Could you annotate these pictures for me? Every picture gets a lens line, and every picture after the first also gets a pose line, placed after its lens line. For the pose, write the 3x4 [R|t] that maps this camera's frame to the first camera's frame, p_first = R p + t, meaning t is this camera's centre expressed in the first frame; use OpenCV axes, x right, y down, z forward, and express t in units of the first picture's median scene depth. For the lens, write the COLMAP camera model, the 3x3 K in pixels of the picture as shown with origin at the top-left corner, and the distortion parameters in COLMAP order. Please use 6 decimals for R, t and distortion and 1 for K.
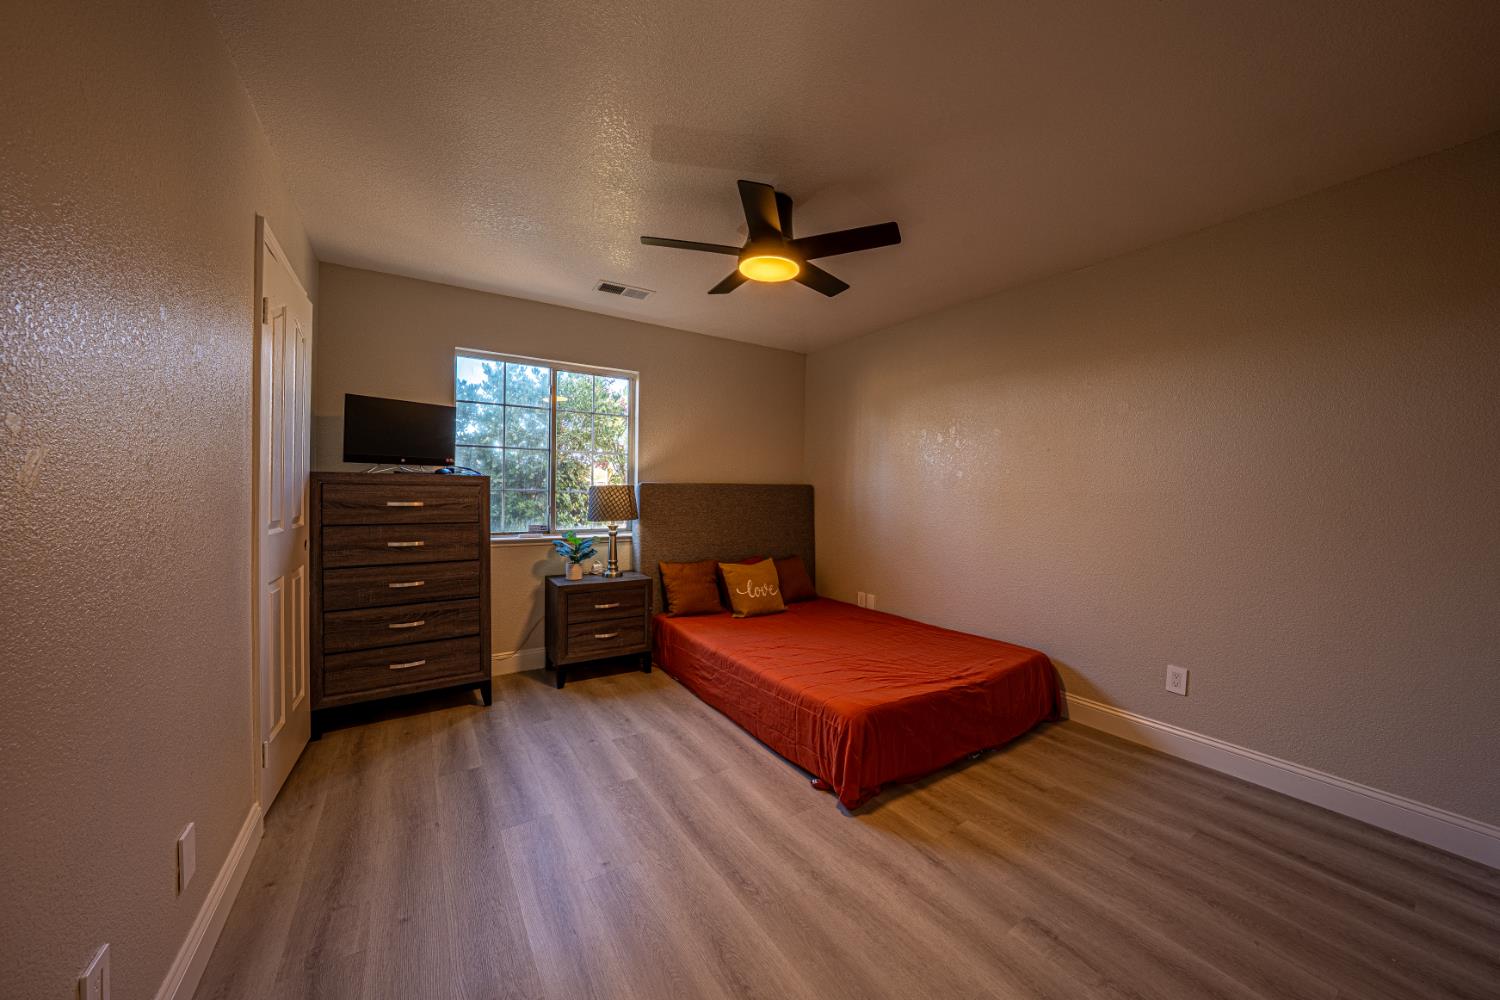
lens RADIAL K [[519.5, 0, 751.3], [0, 519.5, 495.2], [0, 0, 1]] dist [-0.018980, -0.000064]
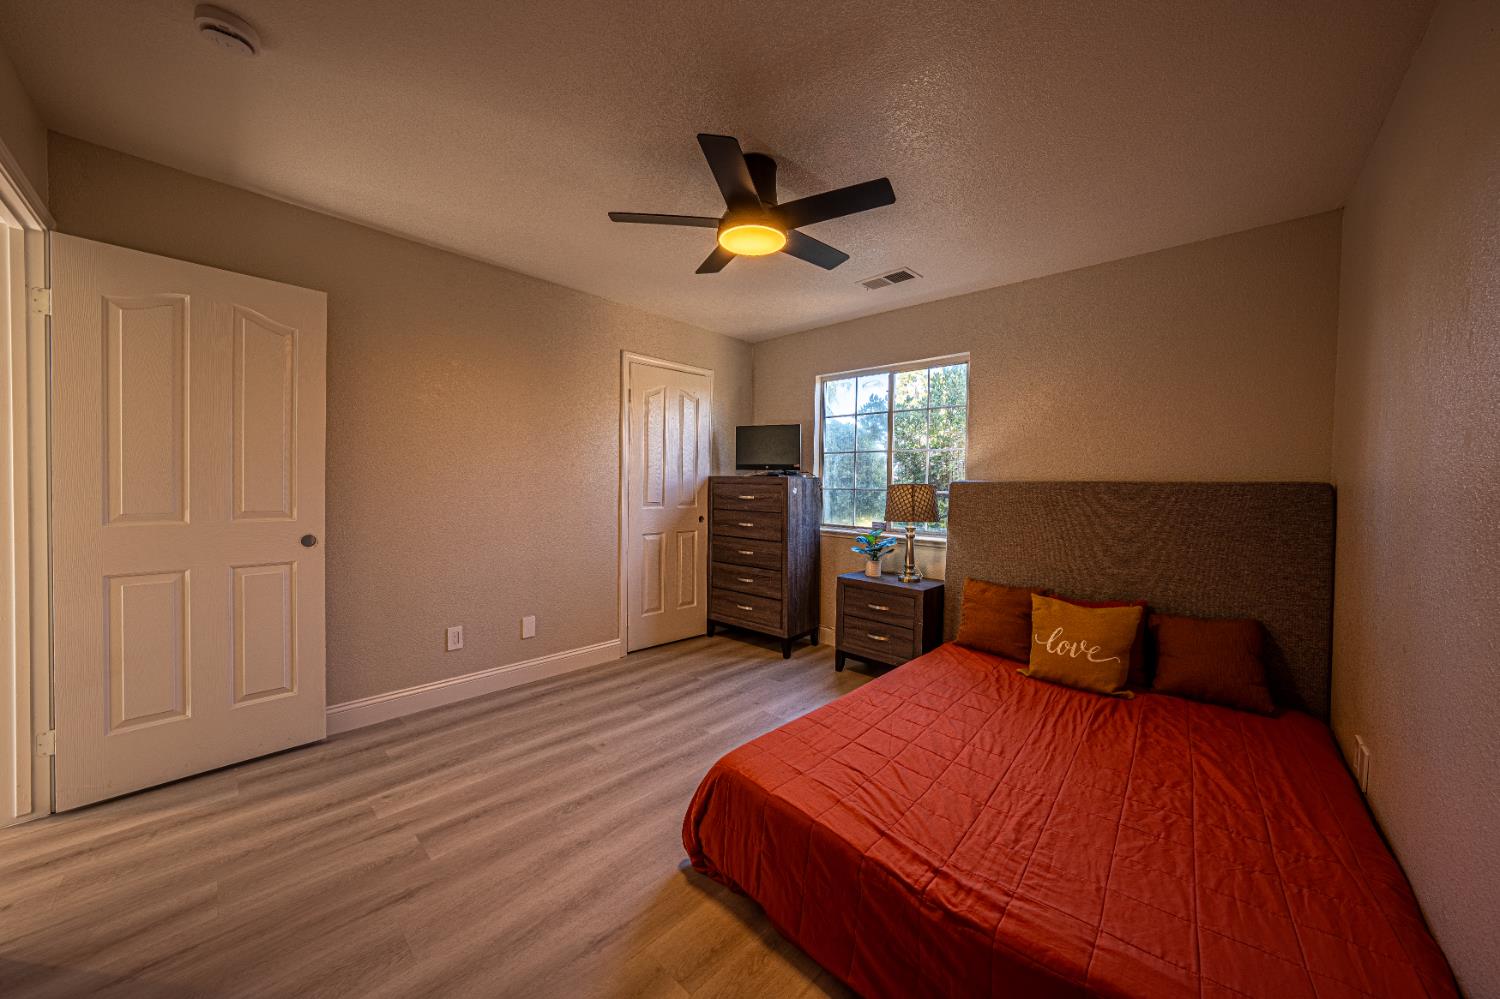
lens RADIAL K [[519.5, 0, 751.3], [0, 519.5, 494.7], [0, 0, 1]] dist [-0.018980, -0.000064]
pose [[0.236715, 0.008992, -0.971537, 0.752421], [-0.023827, 0.999710, 0.003448, 0.004616], [0.971287, 0.022332, 0.236861, 0.652903]]
